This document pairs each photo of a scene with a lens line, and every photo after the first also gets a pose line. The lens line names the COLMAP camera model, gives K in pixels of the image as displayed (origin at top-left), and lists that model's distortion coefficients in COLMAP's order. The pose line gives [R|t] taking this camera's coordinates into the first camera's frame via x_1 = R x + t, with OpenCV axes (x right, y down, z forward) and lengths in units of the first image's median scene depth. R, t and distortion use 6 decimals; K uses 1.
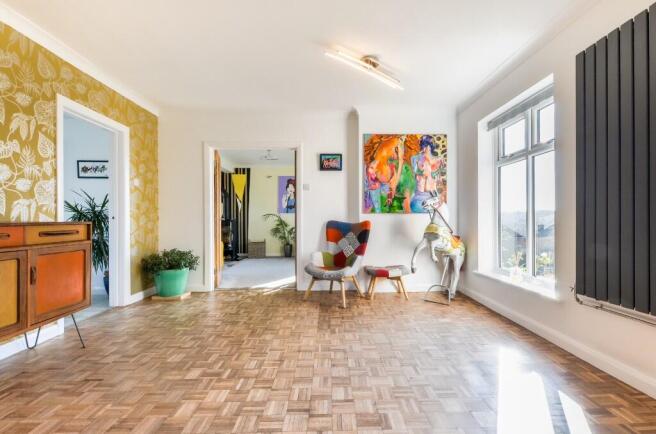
lens RADIAL K [[287.4, 0, 333.8], [0, 287.4, 220.3], [0, 0, 1]] dist [0.001361, 0.000061]
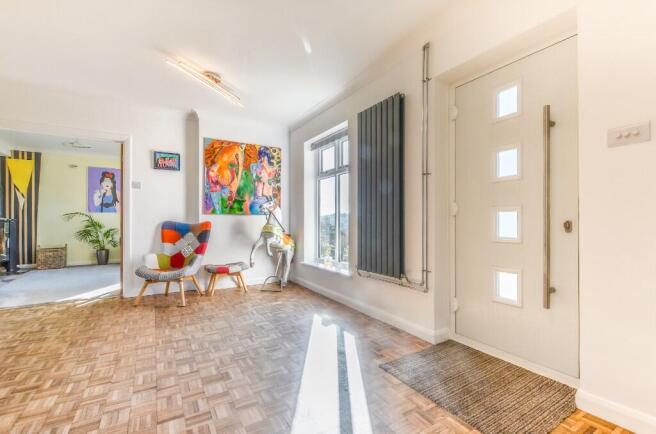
lens RADIAL K [[287.4, 0, 333.8], [0, 287.4, 220.3], [0, 0, 1]] dist [0.001361, 0.000061]
pose [[0.857851, 0.004390, 0.513880, -0.029236], [-0.002716, 0.999988, -0.004009, 0.000639], [-0.513891, 0.002044, 0.857853, -0.141021]]
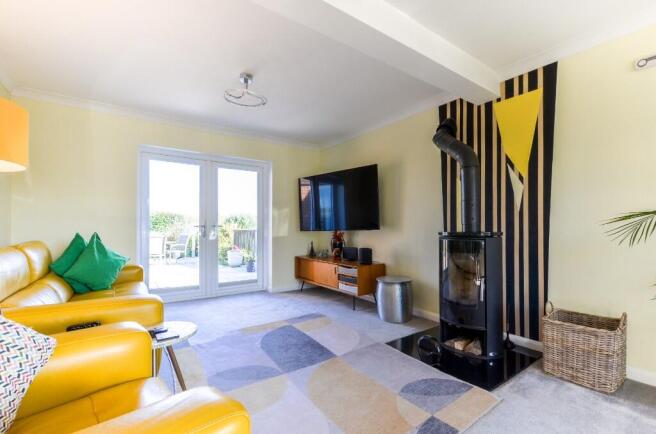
lens RADIAL K [[290.9, 0, 331.7], [0, 290.9, 228.0], [0, 0, 1]] dist [-0.001627, -0.000542]
pose [[0.574255, 0.003223, -0.818670, -0.386683], [-0.003534, 0.999993, 0.001458, -0.016512], [0.818669, 0.002056, 0.574262, 1.381393]]
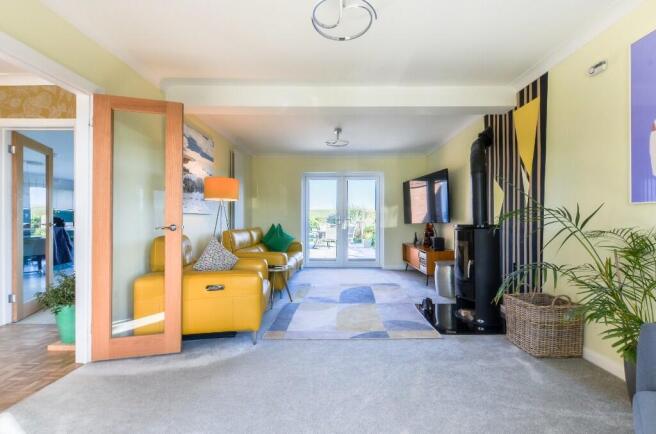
lens RADIAL K [[287.4, 0, 333.8], [0, 287.4, 220.3], [0, 0, 1]] dist [0.001361, 0.000061]
pose [[-0.033638, 0.000988, -0.999434, 0.114400], [-0.002538, 0.999996, 0.001074, -0.019305], [0.999431, 0.002572, -0.033636, 1.663061]]
